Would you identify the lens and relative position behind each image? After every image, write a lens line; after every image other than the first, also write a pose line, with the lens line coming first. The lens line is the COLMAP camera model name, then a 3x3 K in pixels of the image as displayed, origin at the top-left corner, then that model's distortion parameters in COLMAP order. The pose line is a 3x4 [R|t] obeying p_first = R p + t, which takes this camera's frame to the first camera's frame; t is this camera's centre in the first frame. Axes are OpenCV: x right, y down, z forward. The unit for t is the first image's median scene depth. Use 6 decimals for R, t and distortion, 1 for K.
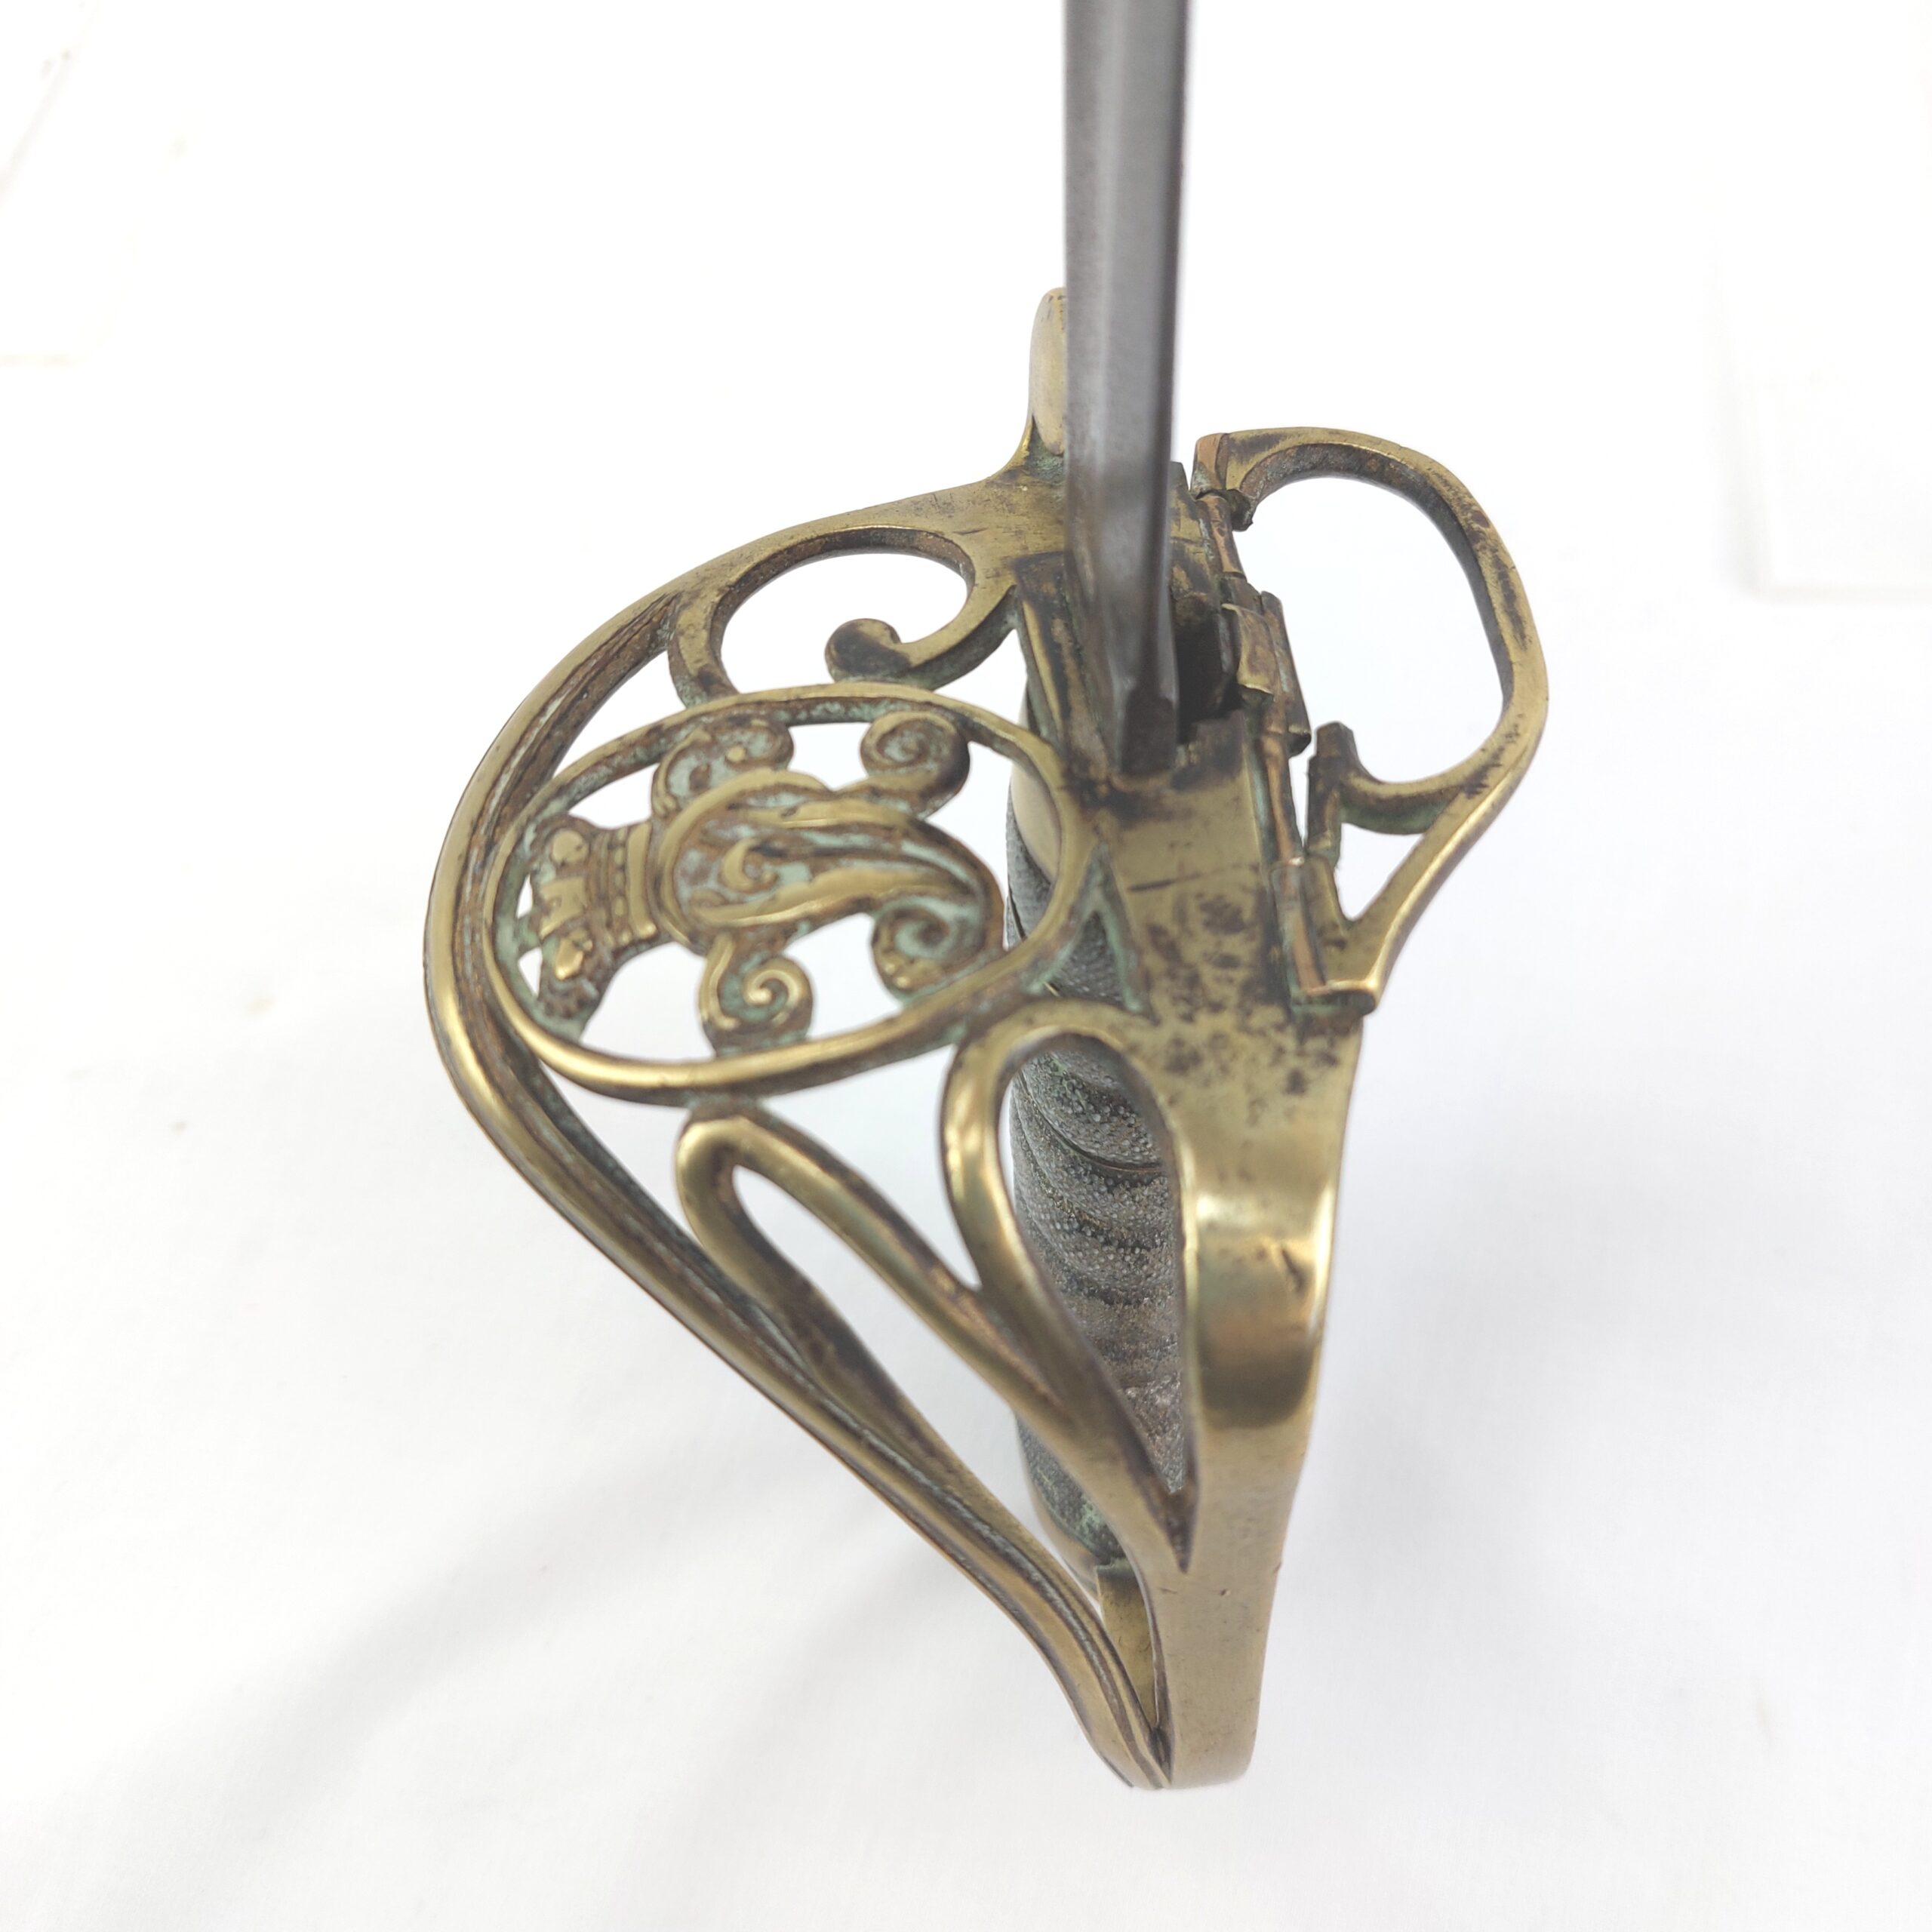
lens RADIAL K [[1930.8, 0, 955.5], [0, 1930.8, 940.1], [0, 0, 1]] dist [0.126040, 0.006623]
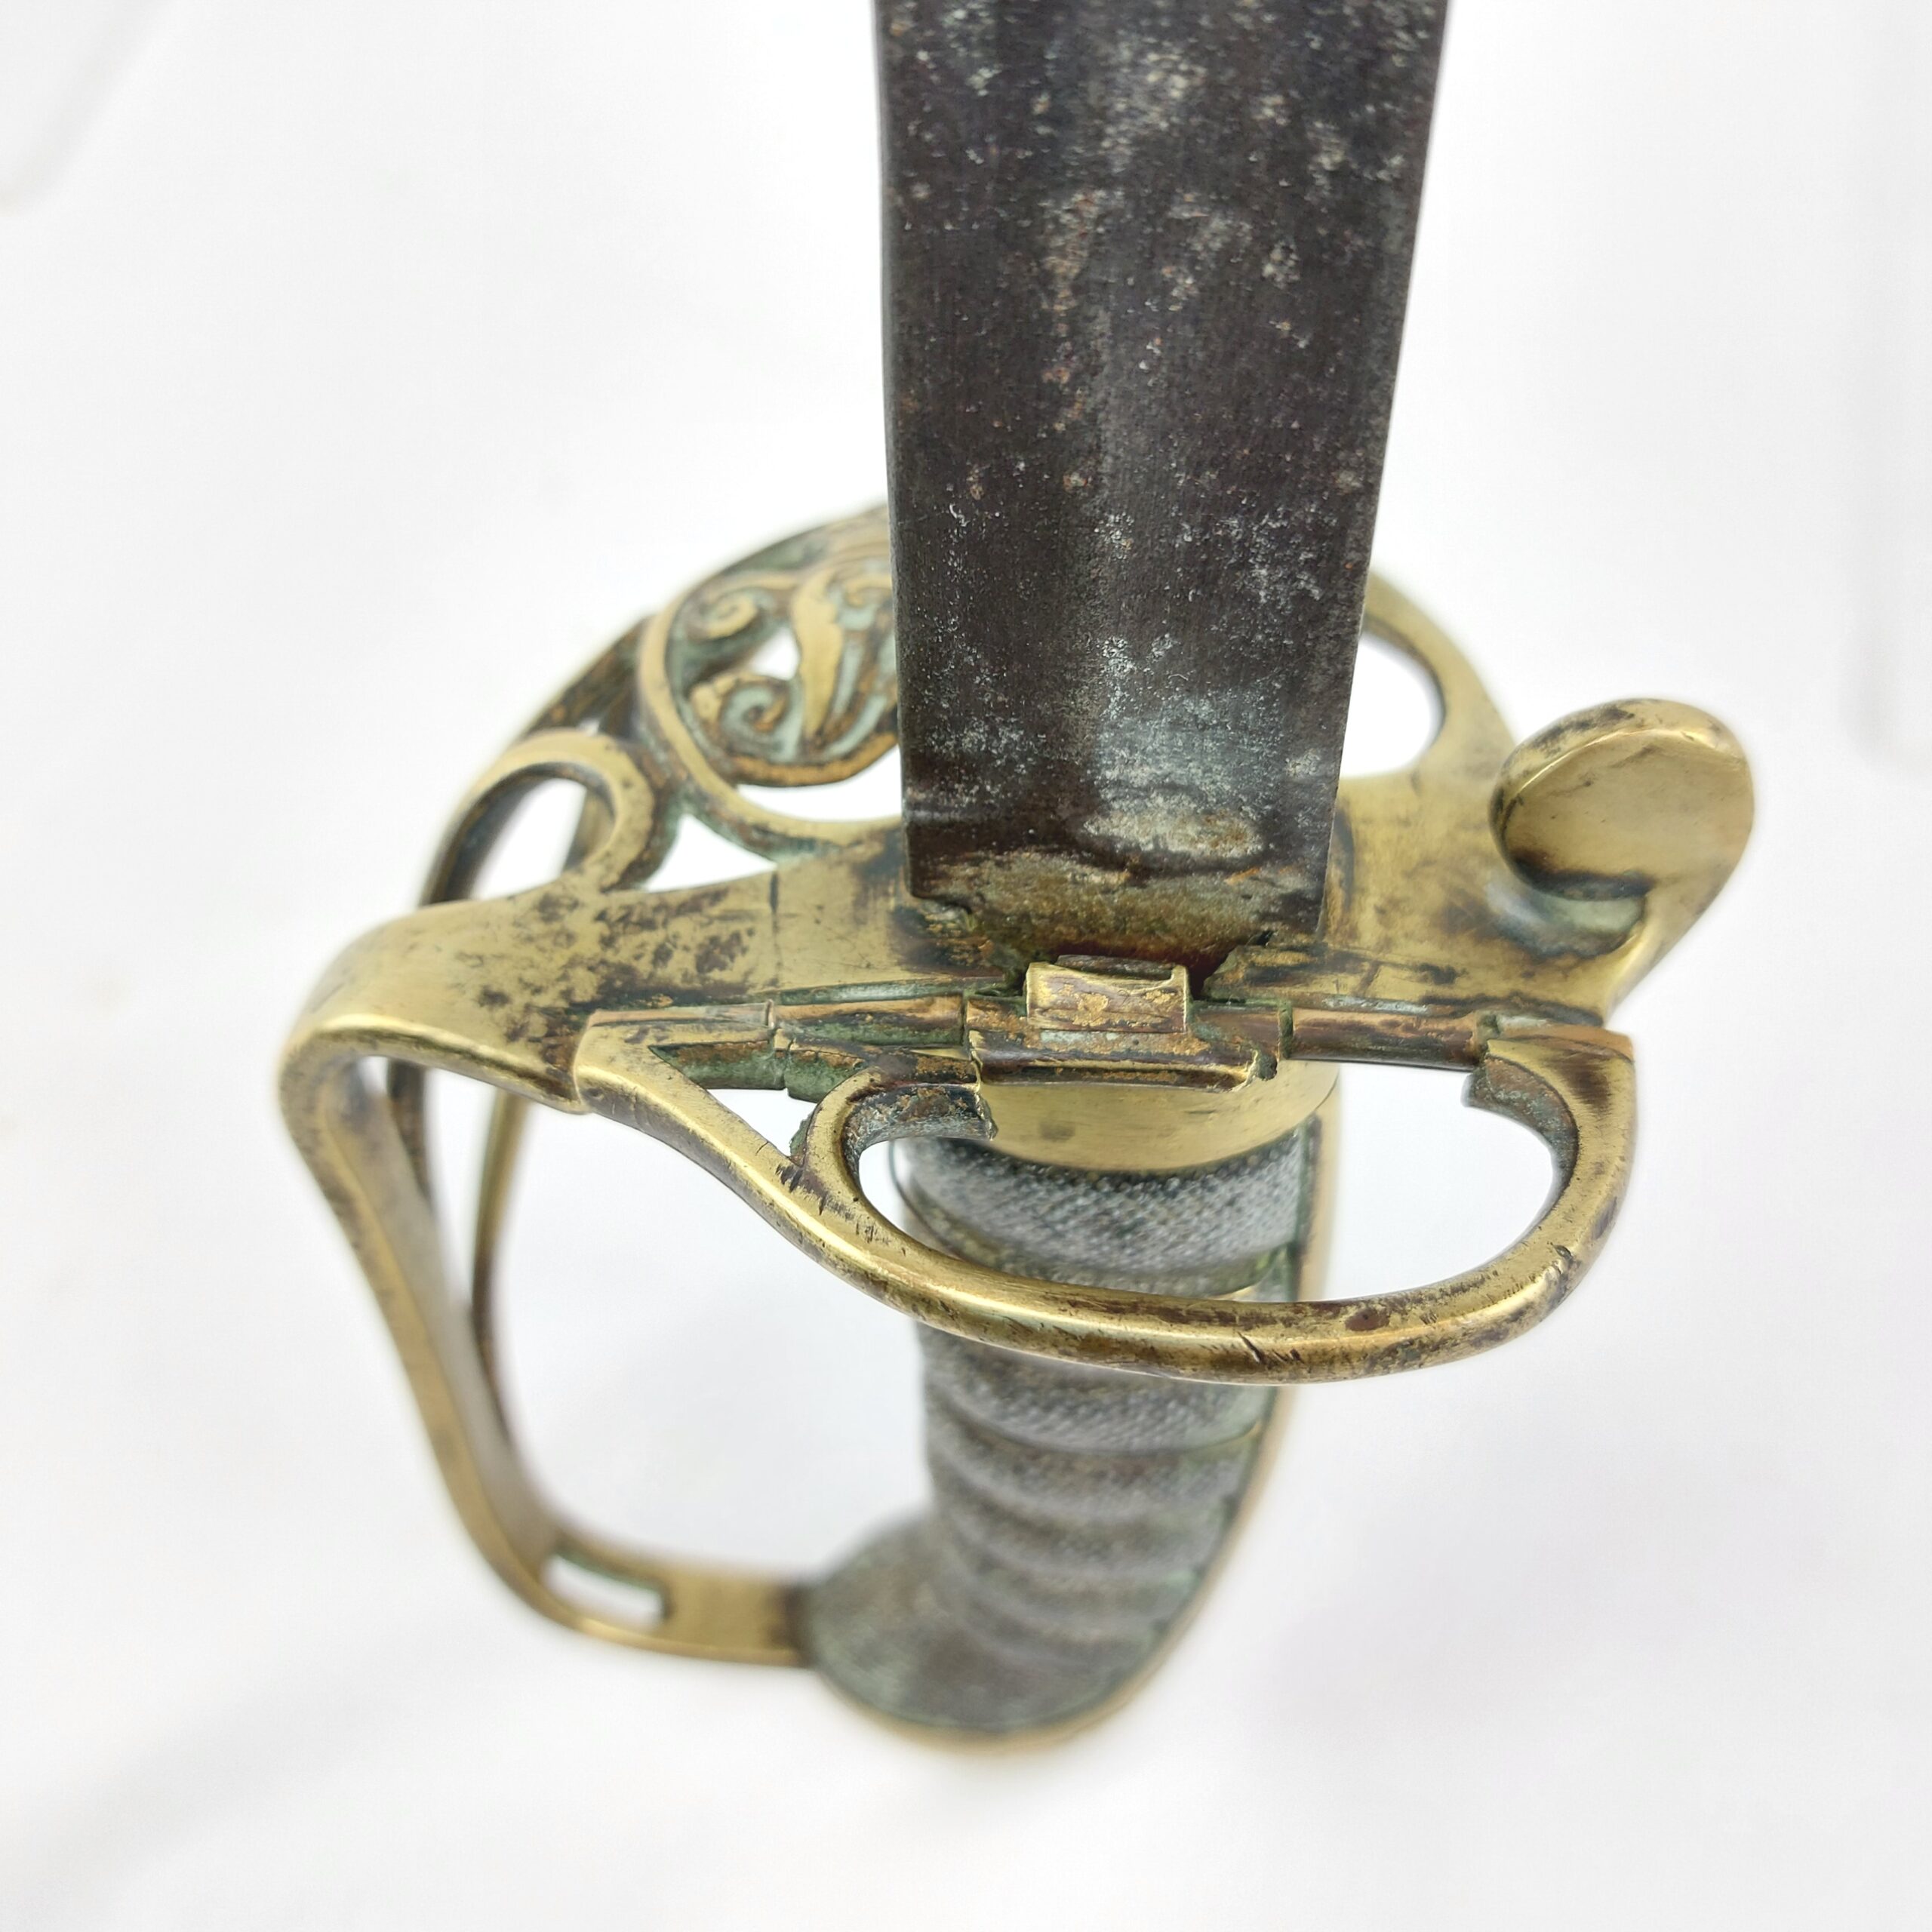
lens RADIAL K [[1930.8, 0, 955.5], [0, 1930.8, 940.1], [0, 0, 1]] dist [0.126040, 0.006623]
pose [[-0.128884, 0.764165, -0.632013, 0.669860], [-0.733977, 0.355057, 0.578976, -0.595330], [0.666834, 0.538504, 0.515118, 0.623560]]
